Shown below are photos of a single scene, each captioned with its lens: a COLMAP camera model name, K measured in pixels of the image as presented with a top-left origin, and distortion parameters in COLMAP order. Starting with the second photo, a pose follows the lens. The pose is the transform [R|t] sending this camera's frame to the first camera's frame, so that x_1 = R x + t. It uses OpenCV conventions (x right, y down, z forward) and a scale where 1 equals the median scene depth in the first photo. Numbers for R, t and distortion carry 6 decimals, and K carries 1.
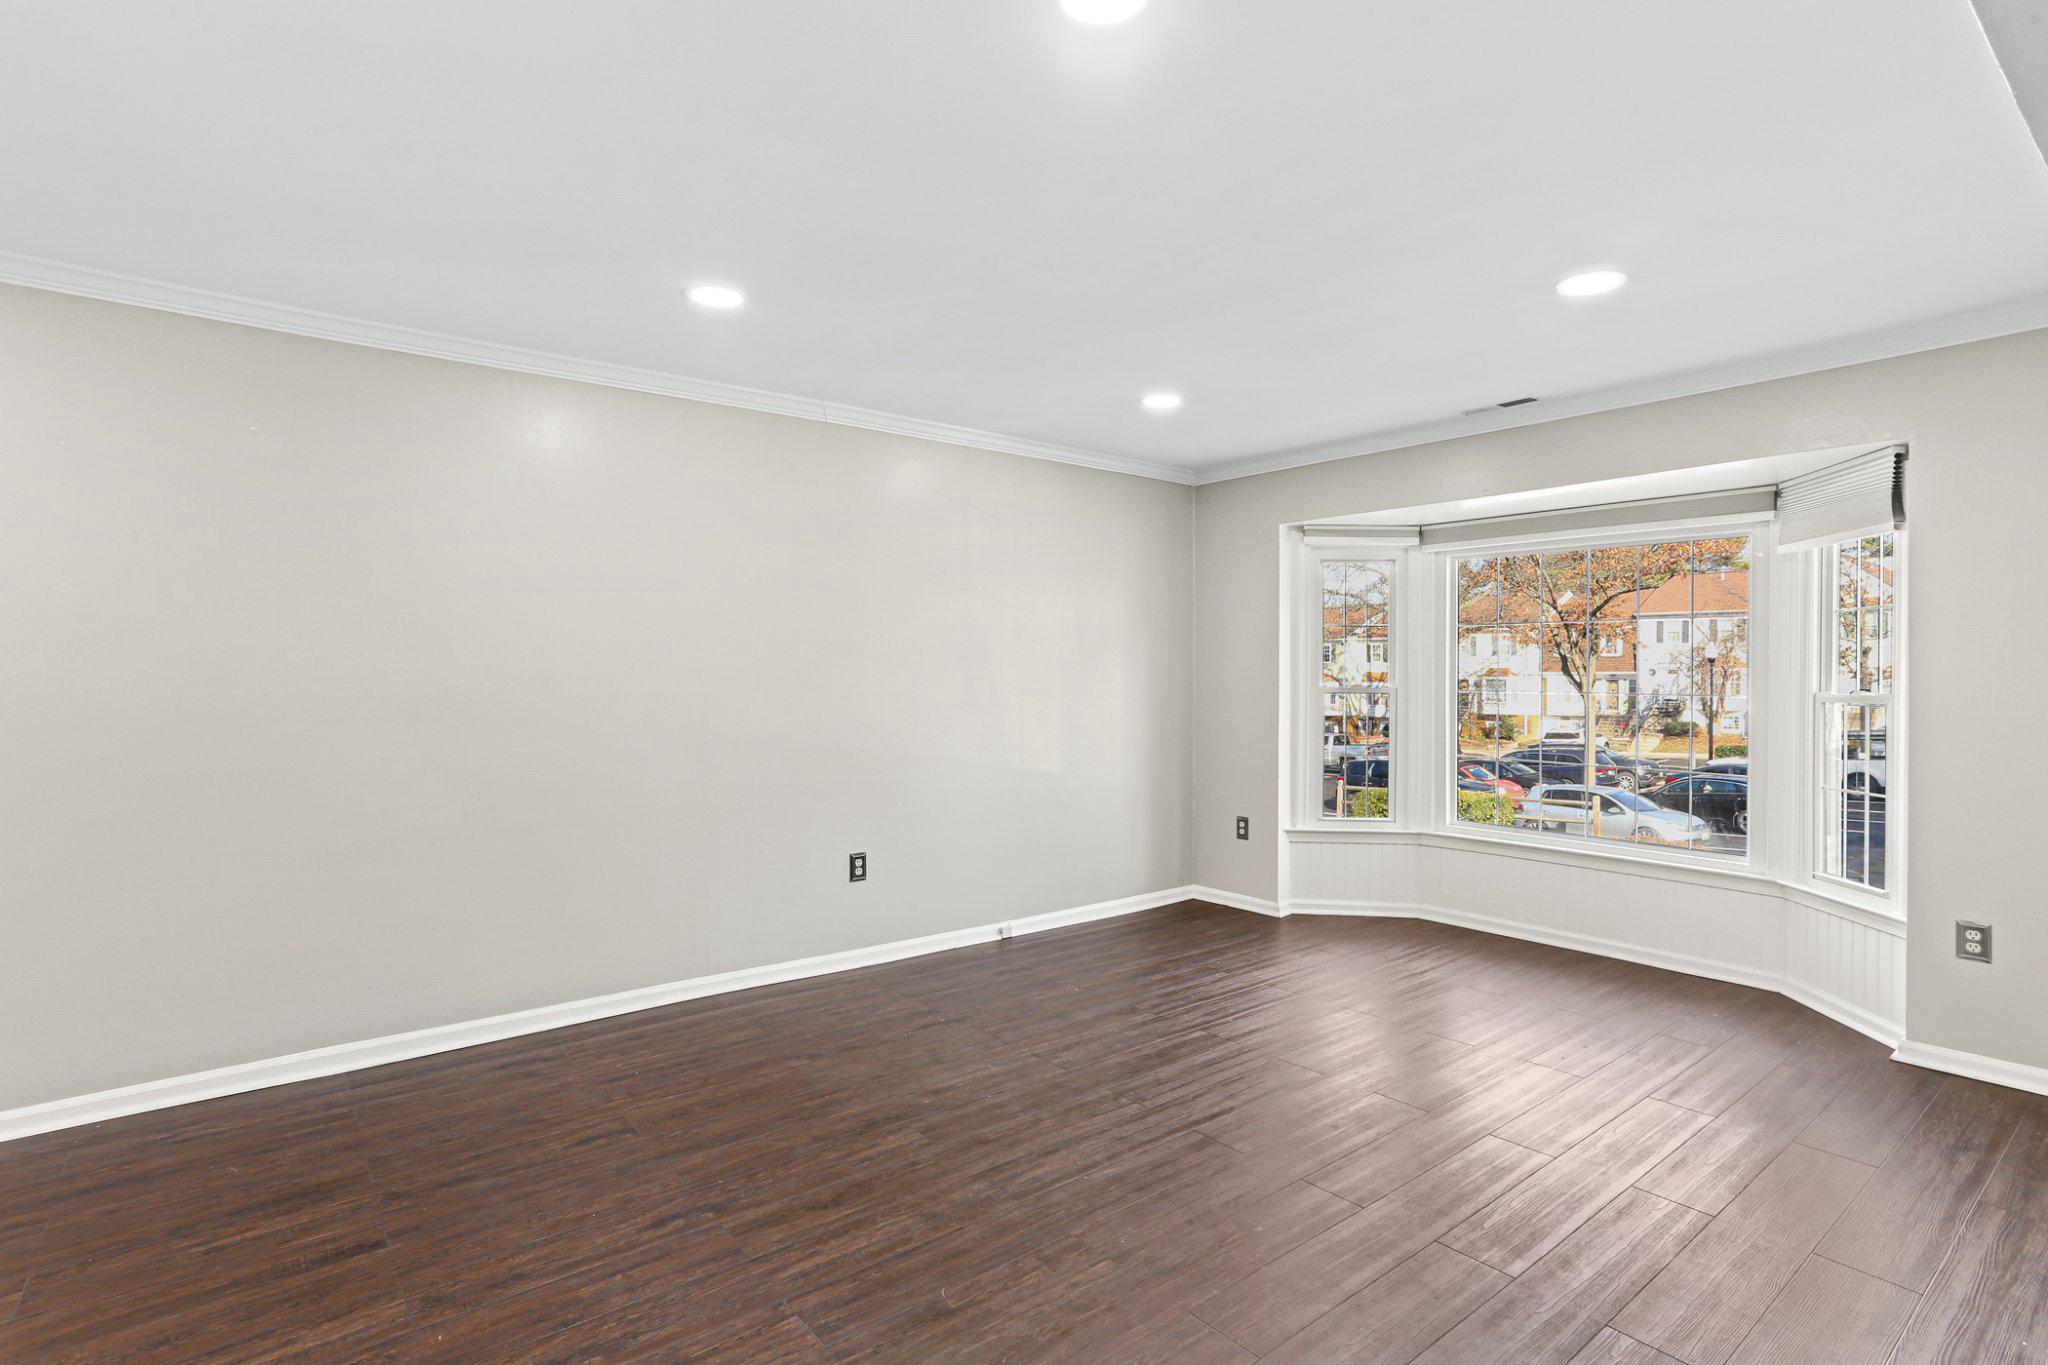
lens RADIAL K [[993.8, 0, 994.8], [0, 993.8, 676.4], [0, 0, 1]] dist [-0.047468, 0.038442]
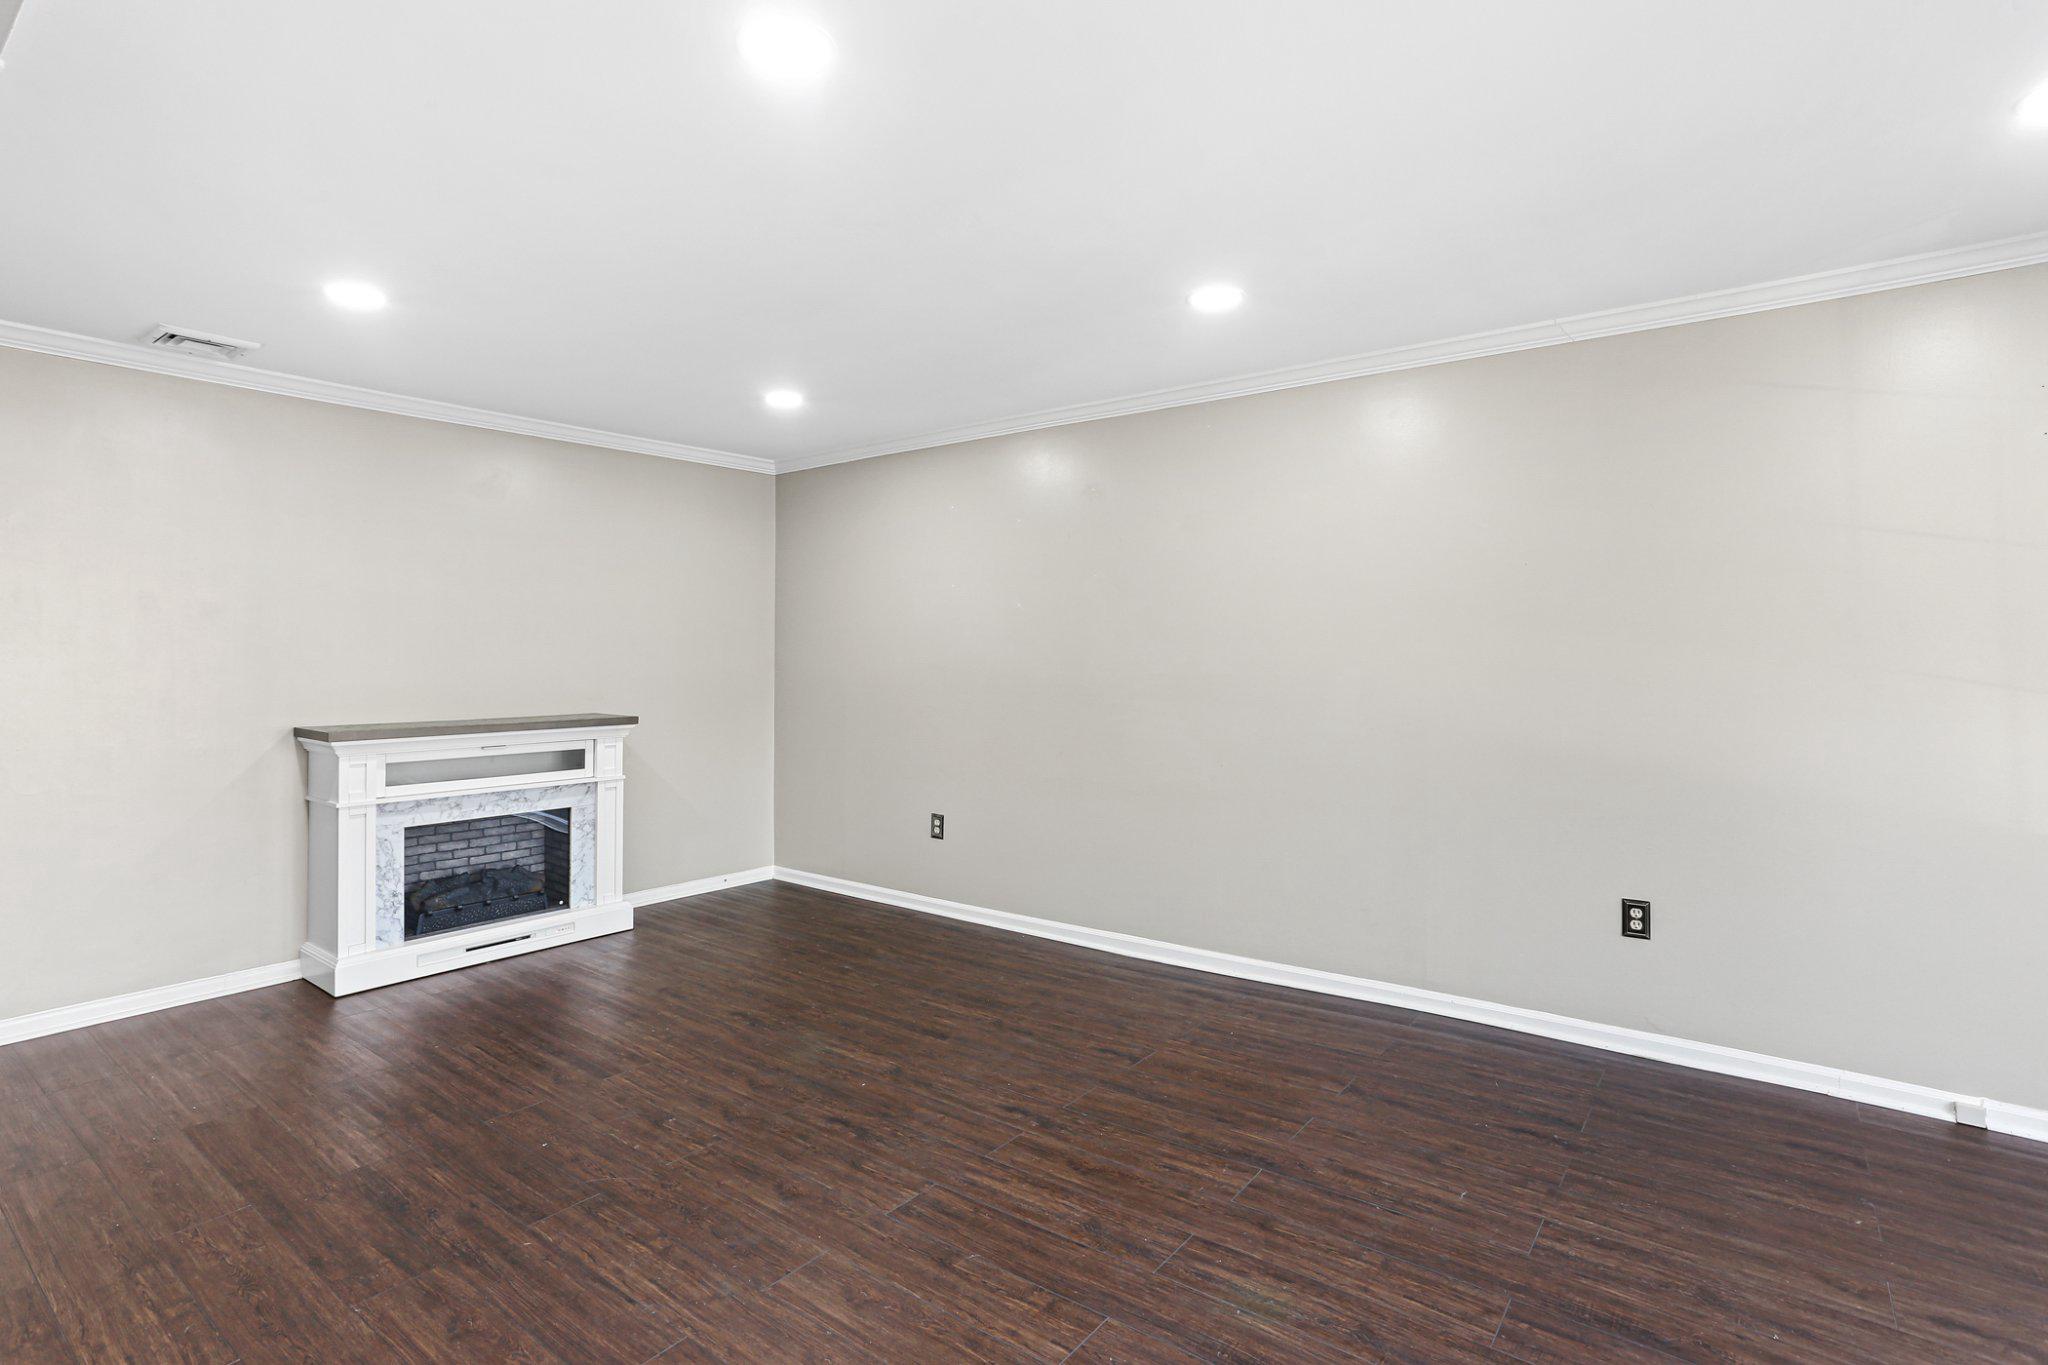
lens RADIAL K [[1000.4, 0, 1003.5], [0, 1000.4, 659.3], [0, 0, 1]] dist [-0.042226, 0.028645]
pose [[0.262511, -0.001268, -0.964928, 0.650810], [0.000189, 0.999999, -0.001263, -0.000672], [0.964929, 0.000150, 0.262511, 0.510227]]
